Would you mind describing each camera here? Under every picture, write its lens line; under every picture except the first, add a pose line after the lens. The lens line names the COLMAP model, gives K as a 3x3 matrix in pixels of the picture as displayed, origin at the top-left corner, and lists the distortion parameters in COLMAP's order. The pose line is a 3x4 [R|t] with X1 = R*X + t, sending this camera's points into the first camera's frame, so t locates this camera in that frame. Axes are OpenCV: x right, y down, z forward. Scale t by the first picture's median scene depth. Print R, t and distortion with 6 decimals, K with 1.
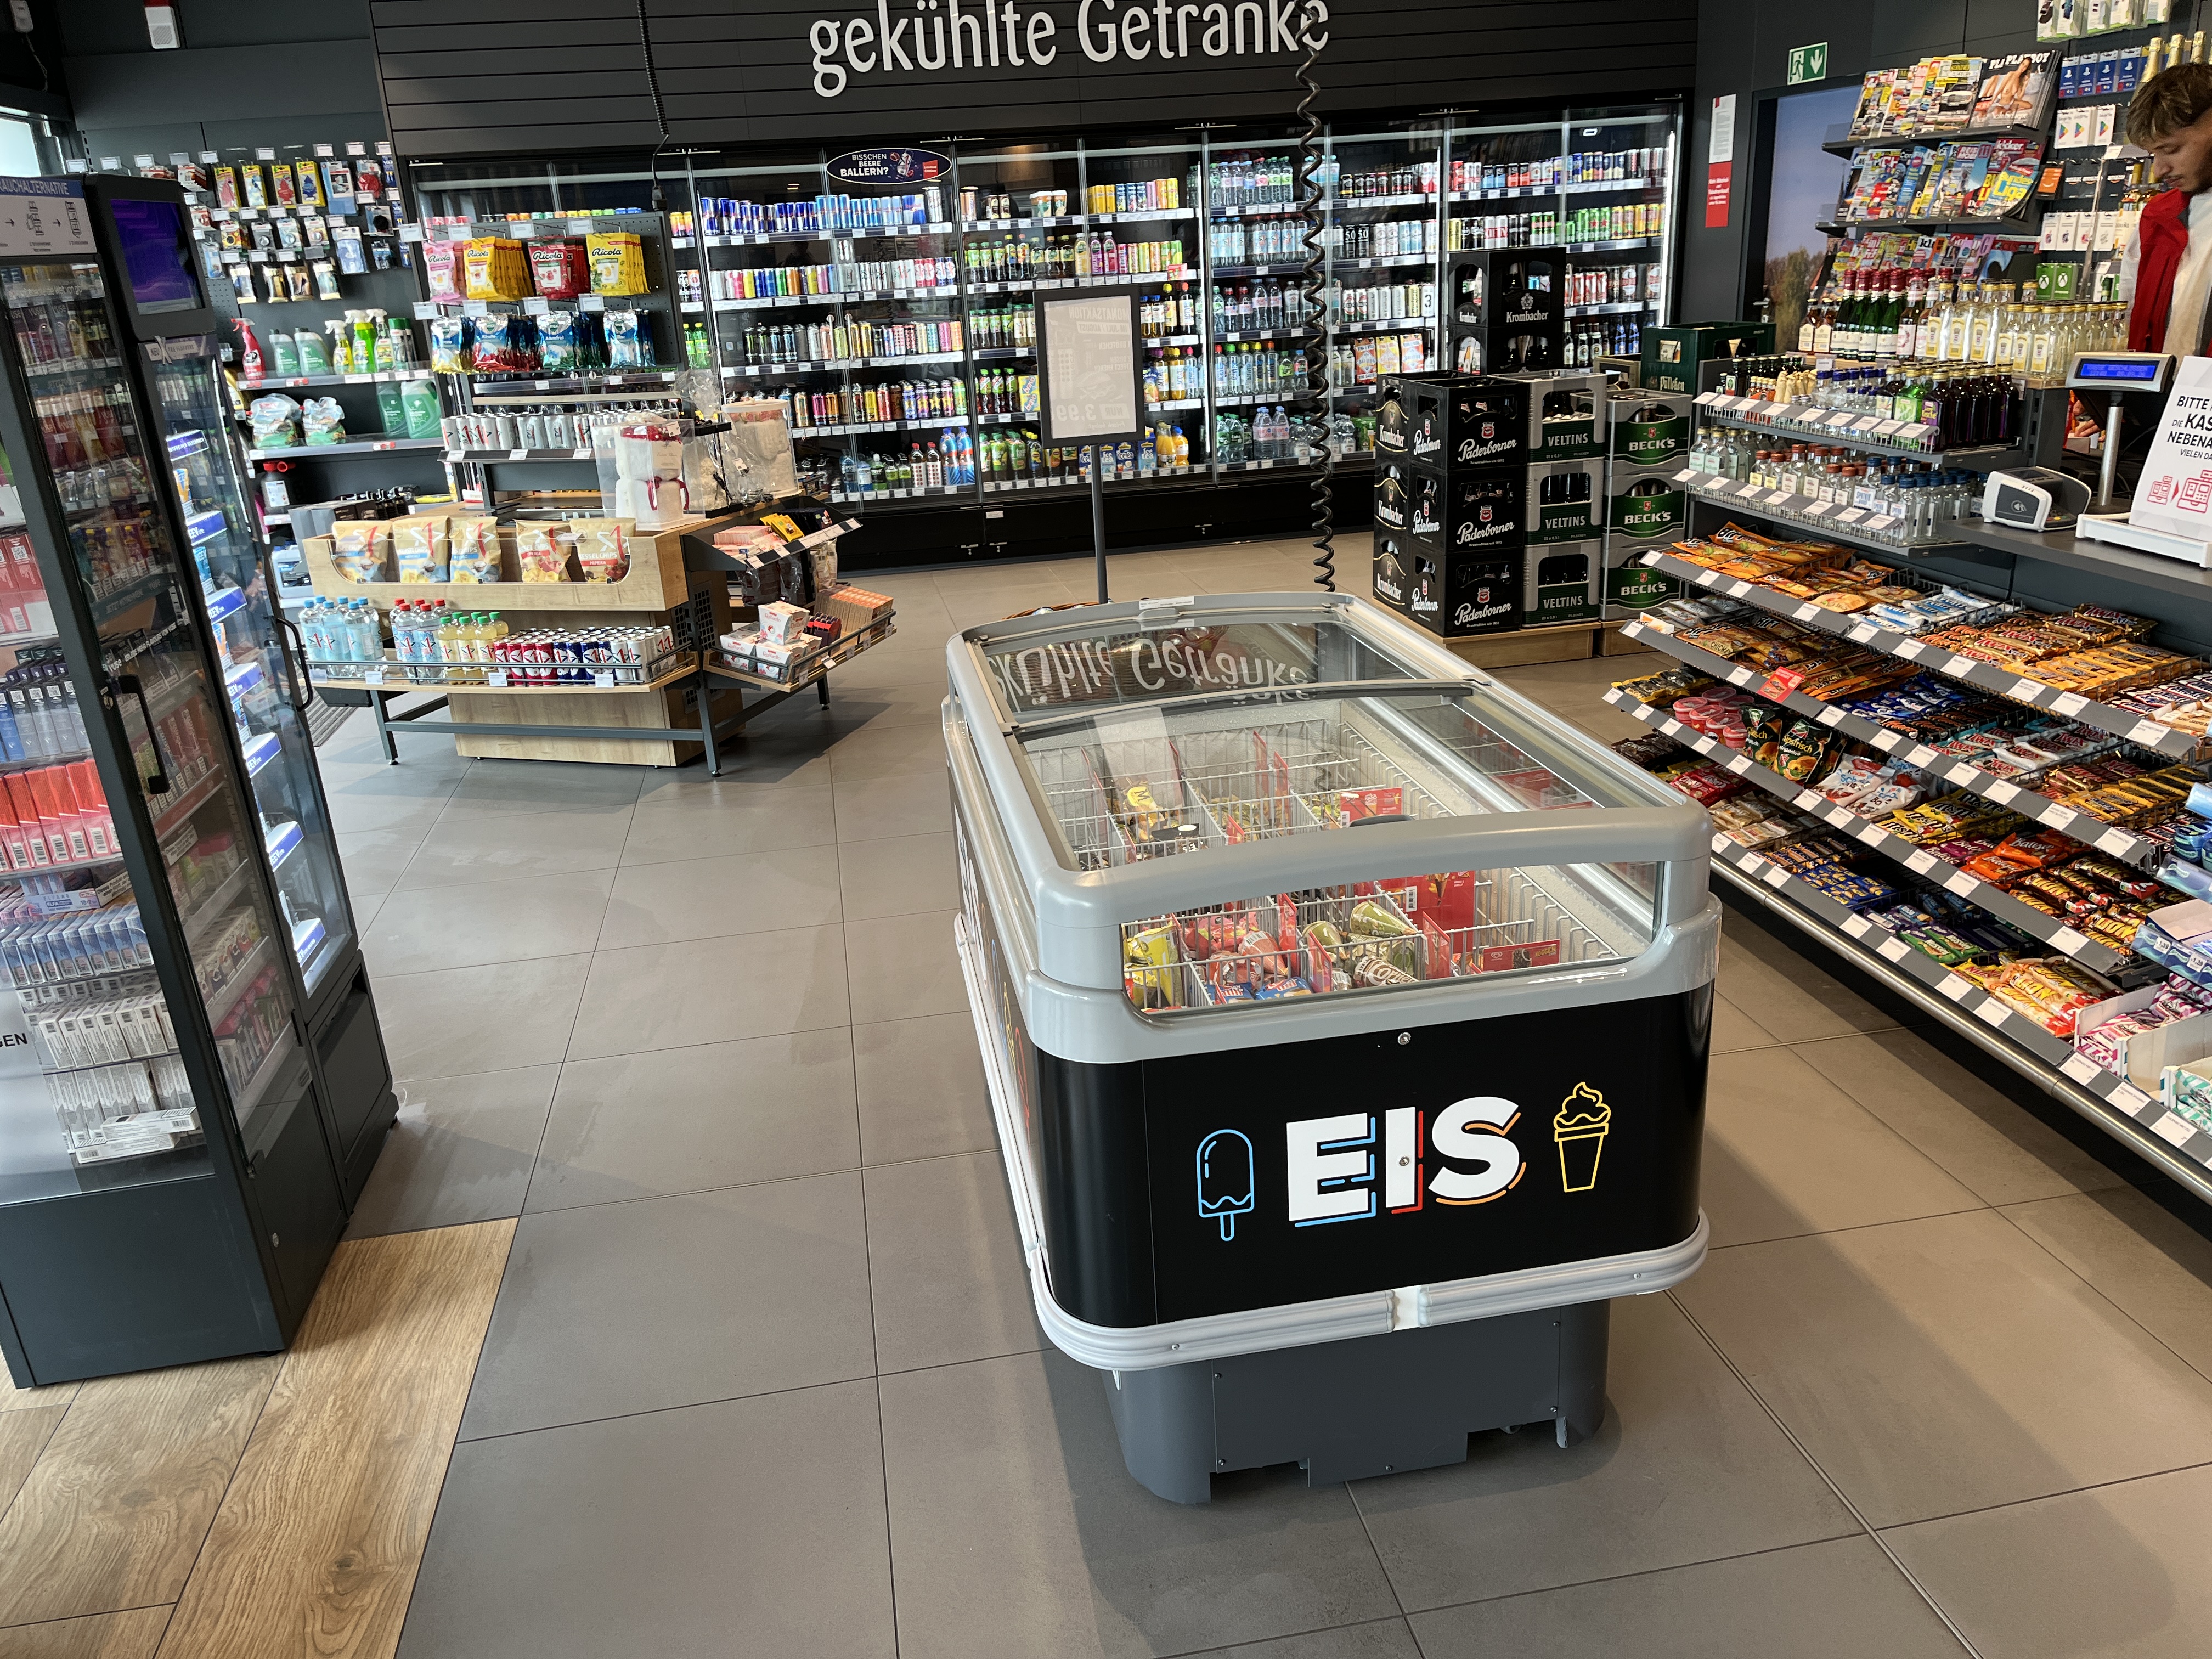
lens RADIAL K [[1662.1, 0, 1099.1], [0, 1662.1, 844.9], [0, 0, 1]] dist [0.046269, -0.068479]
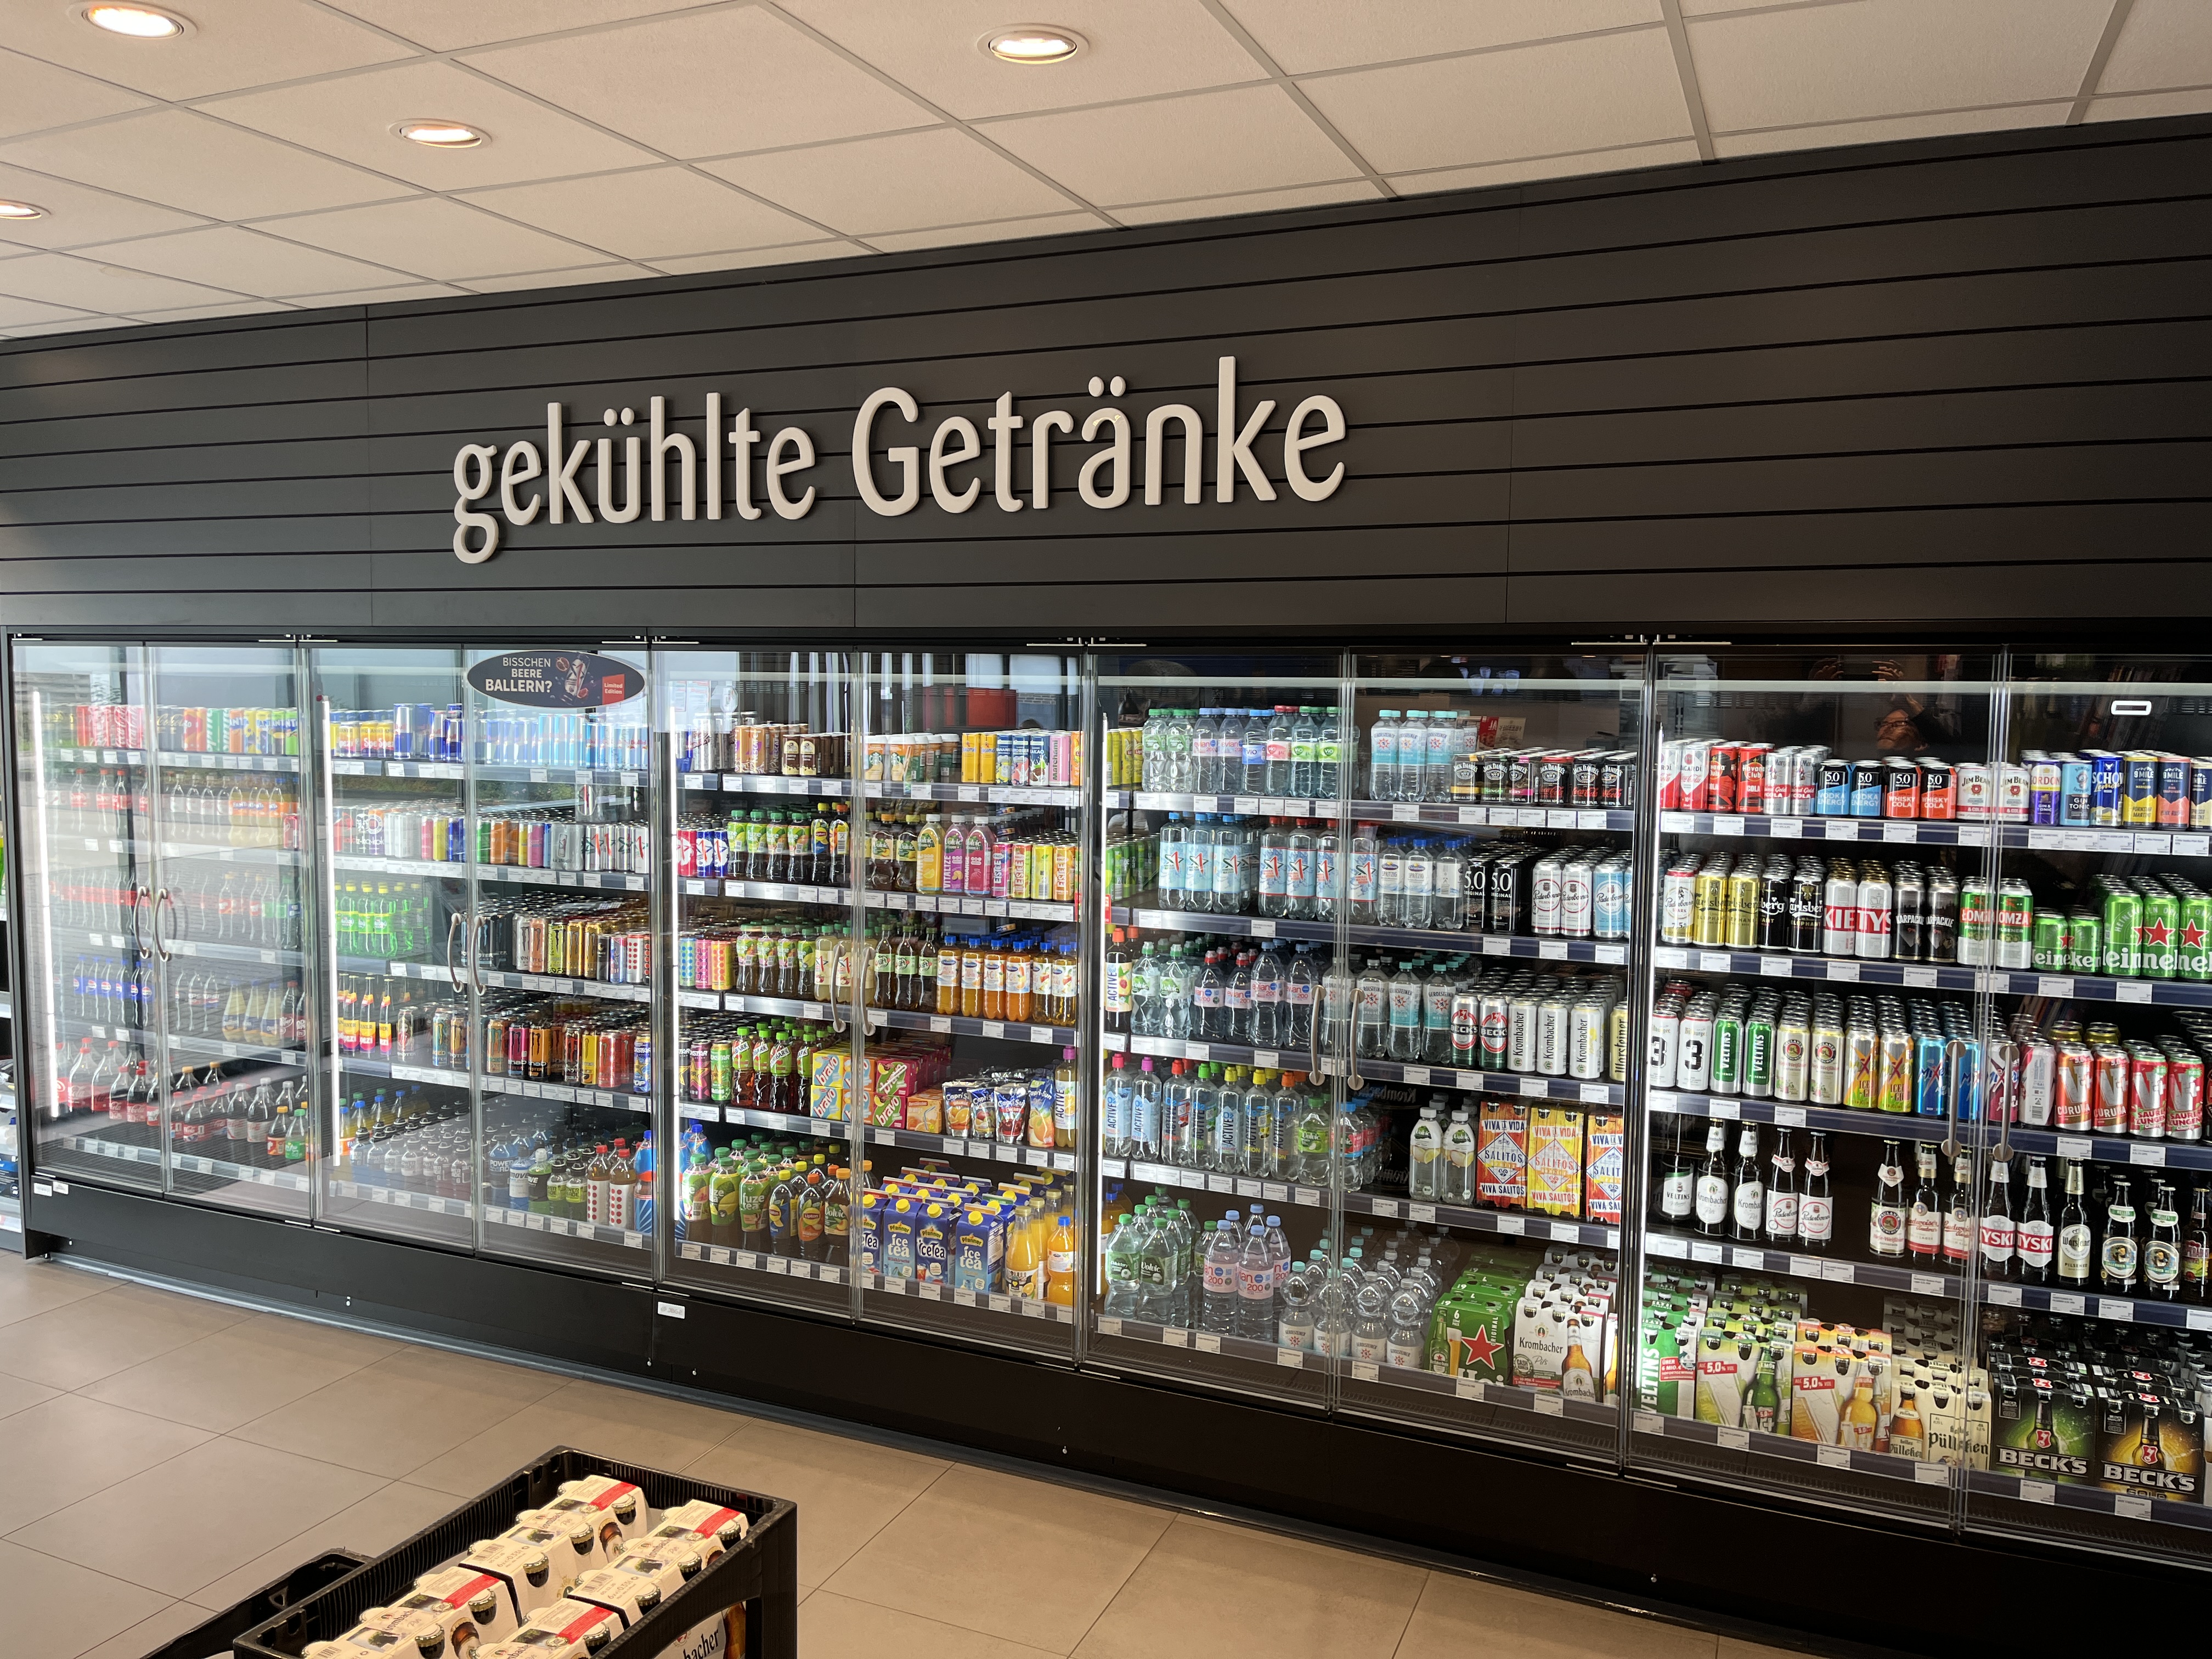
lens RADIAL K [[1662.1, 0, 1182.6], [0, 1662.1, 793.6], [0, 0, 1]] dist [0.046269, -0.068479]
pose [[0.823937, 0.109606, -0.555981, 0.358969], [-0.245811, 0.953136, -0.176378, -0.315951], [0.510593, 0.281991, 0.812266, 0.649595]]
